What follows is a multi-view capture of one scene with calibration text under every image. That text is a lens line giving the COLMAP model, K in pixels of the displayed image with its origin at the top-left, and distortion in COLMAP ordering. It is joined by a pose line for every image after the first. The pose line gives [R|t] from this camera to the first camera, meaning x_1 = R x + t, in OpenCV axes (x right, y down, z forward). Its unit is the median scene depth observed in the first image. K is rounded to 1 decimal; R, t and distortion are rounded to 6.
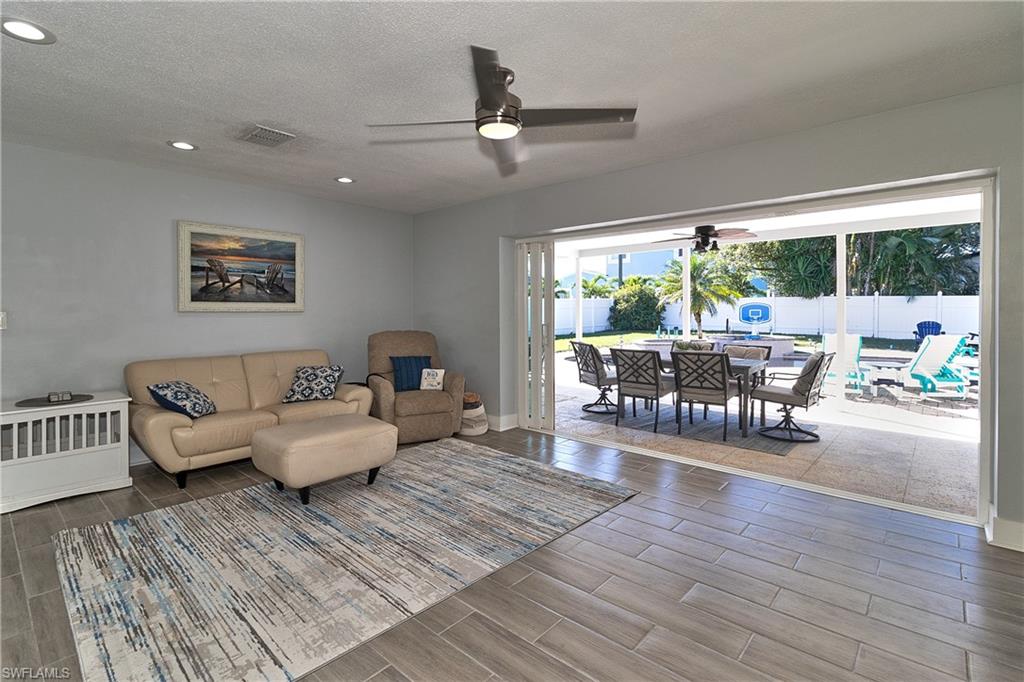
lens RADIAL K [[494.4, 0, 513.8], [0, 494.4, 309.0], [0, 0, 1]] dist [0.005090, -0.000070]
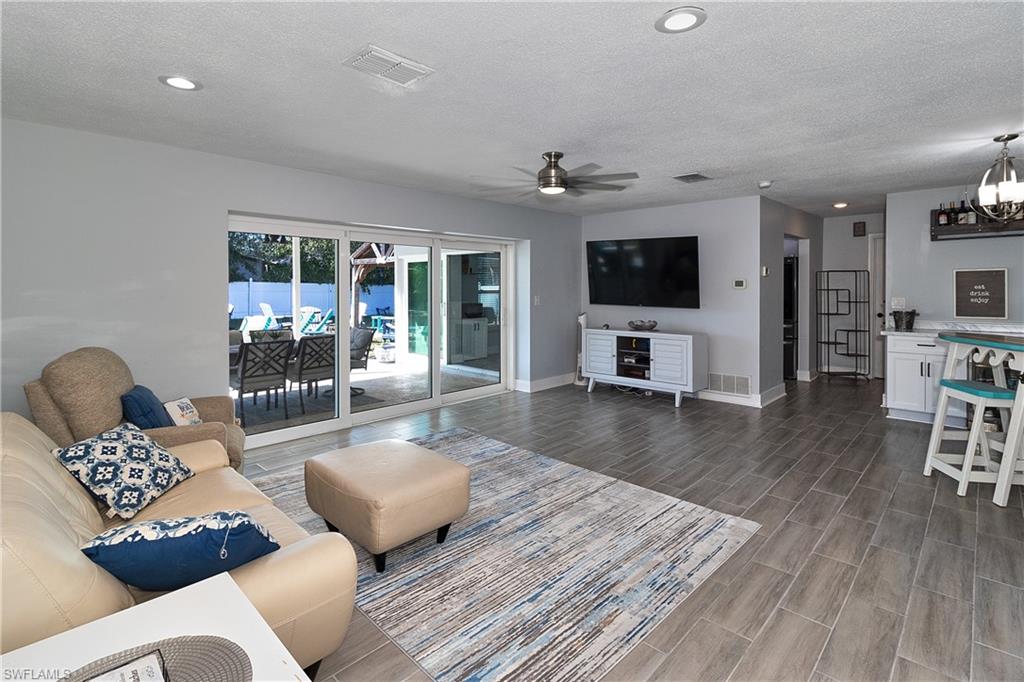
lens RADIAL K [[494.4, 0, 521.0], [0, 494.4, 293.1], [0, 0, 1]] dist [0.005090, -0.000070]
pose [[0.013255, -0.010835, 0.999853, -1.568927], [0.001427, 0.999940, 0.010817, -0.049772], [-0.999911, 0.001283, 0.013270, 1.061735]]
